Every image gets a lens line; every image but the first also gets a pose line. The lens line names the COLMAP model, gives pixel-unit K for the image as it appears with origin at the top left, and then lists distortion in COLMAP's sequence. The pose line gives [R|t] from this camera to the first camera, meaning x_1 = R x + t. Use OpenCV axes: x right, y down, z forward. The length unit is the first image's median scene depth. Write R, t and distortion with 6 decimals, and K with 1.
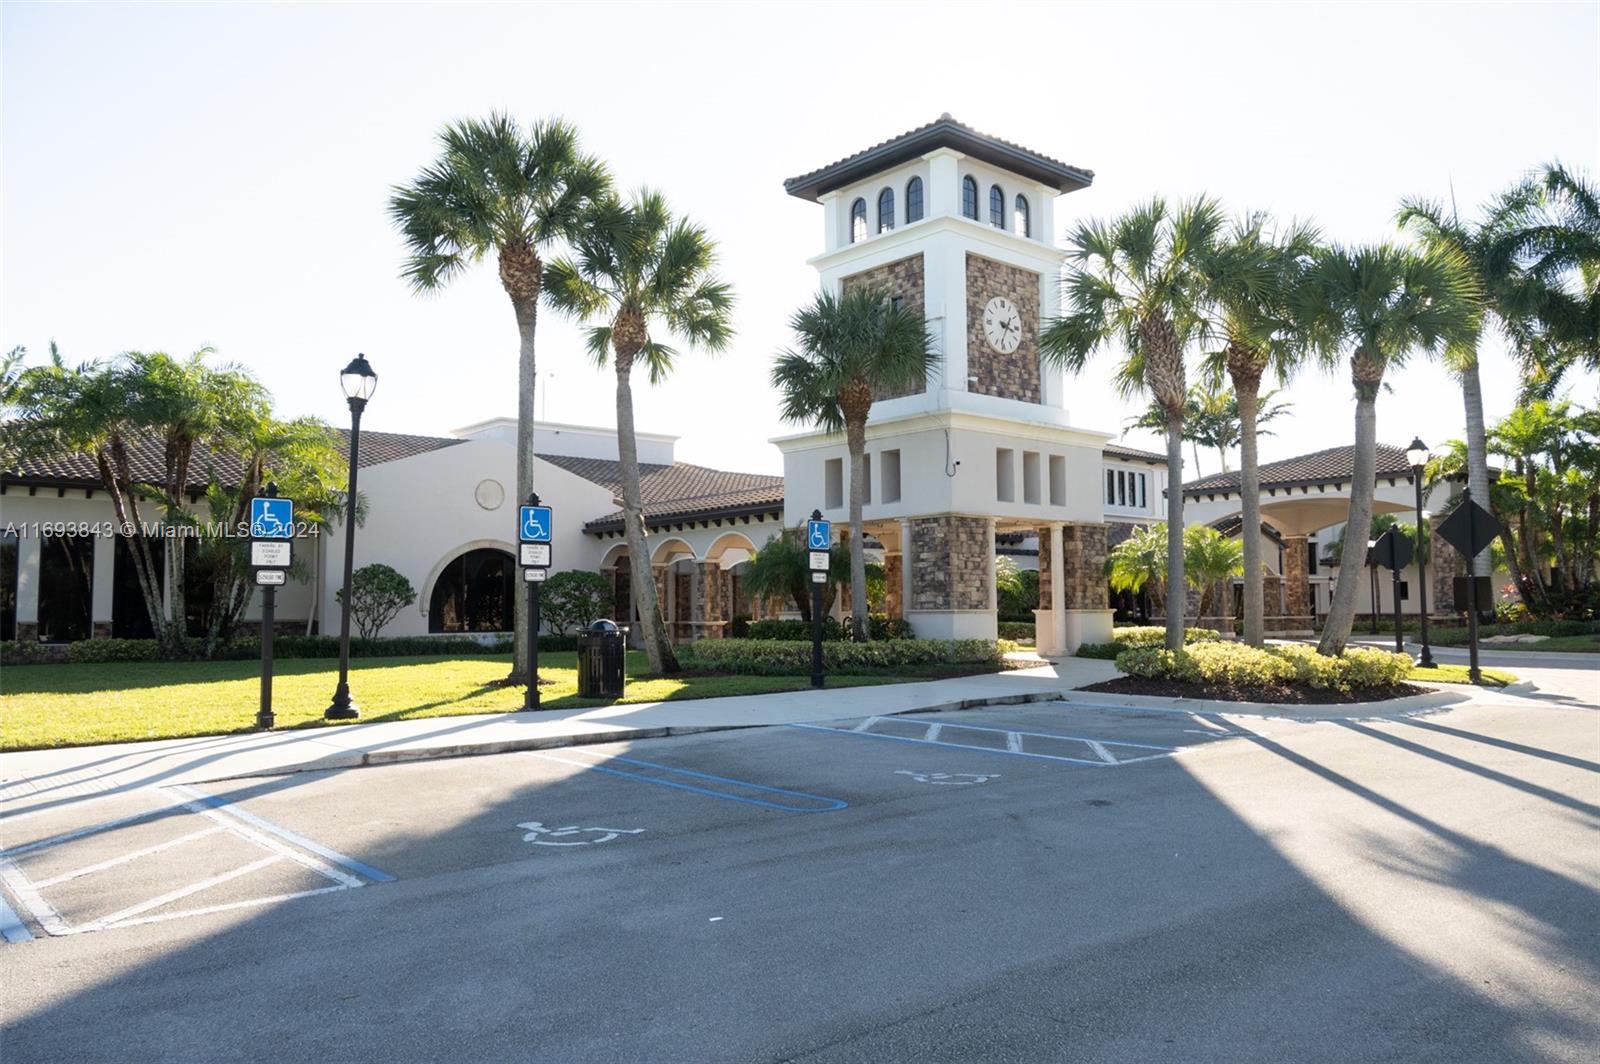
lens RADIAL K [[1228.0, 0, 800.0], [0, 1228.0, 532.0], [0, 0, 1]] dist [0.006623, 0.005124]
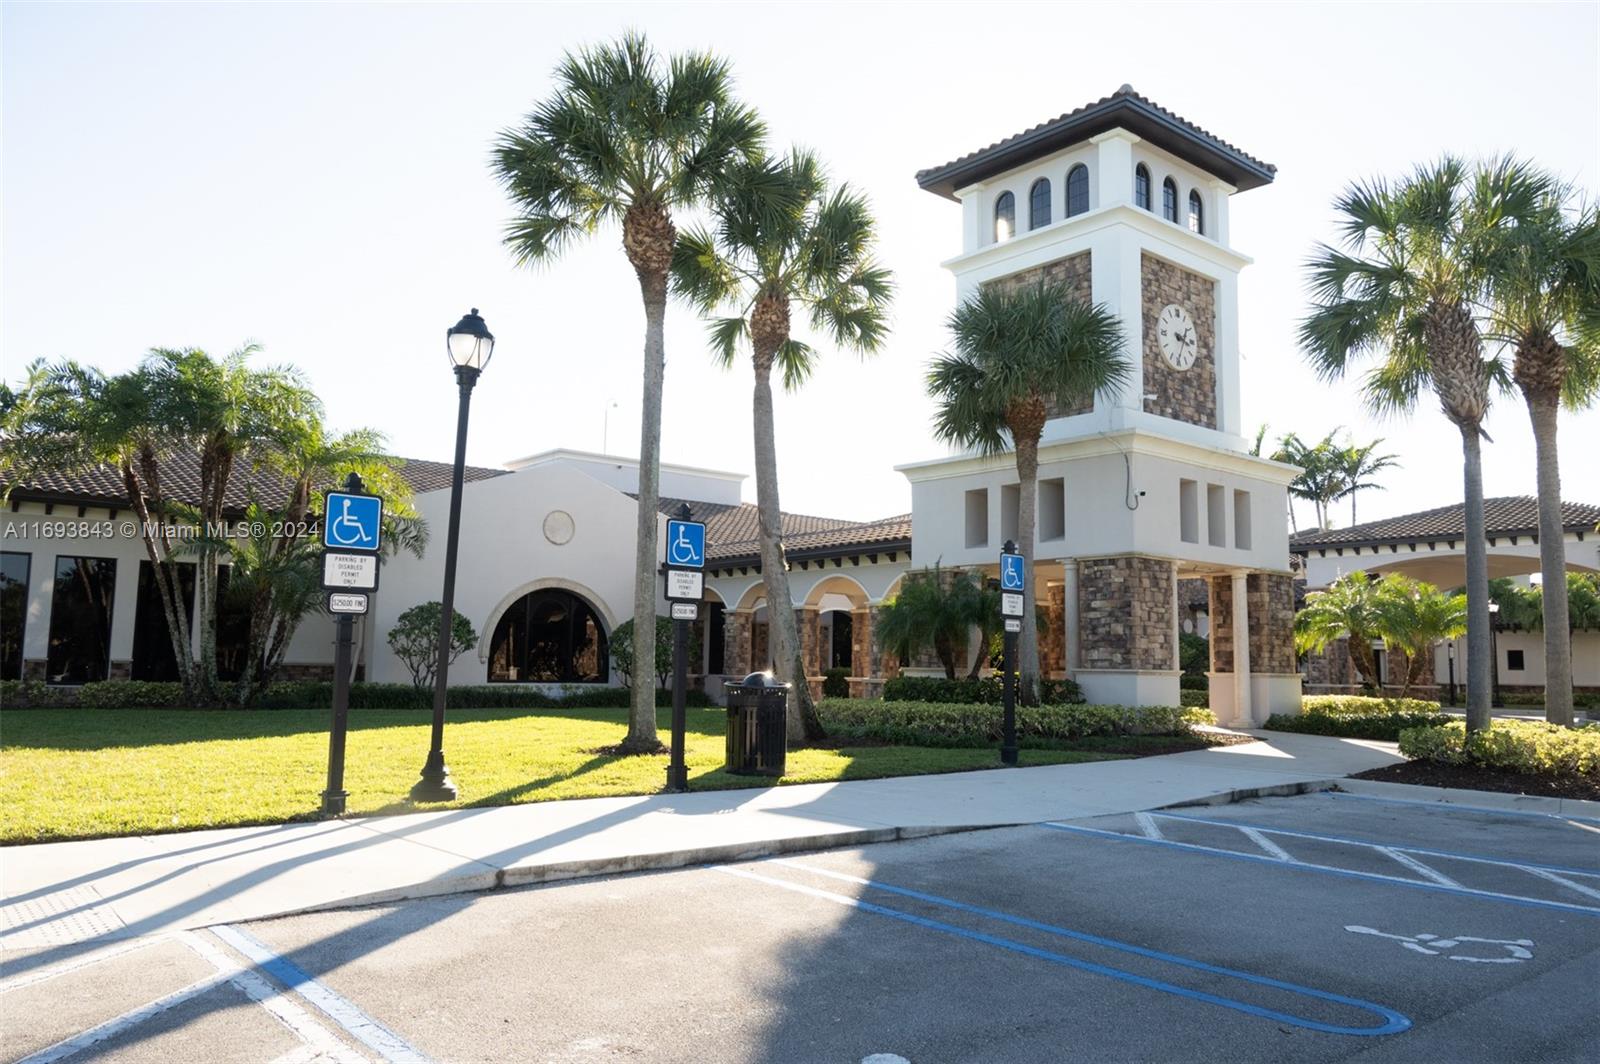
lens RADIAL K [[1228.0, 0, 800.0], [0, 1228.0, 532.0], [0, 0, 1]] dist [0.006623, 0.005124]
pose [[0.999621, 0.021396, -0.017309, -0.087173], [-0.022154, 0.998748, -0.044858, 0.012230], [0.016327, 0.045224, 0.998843, 0.159166]]
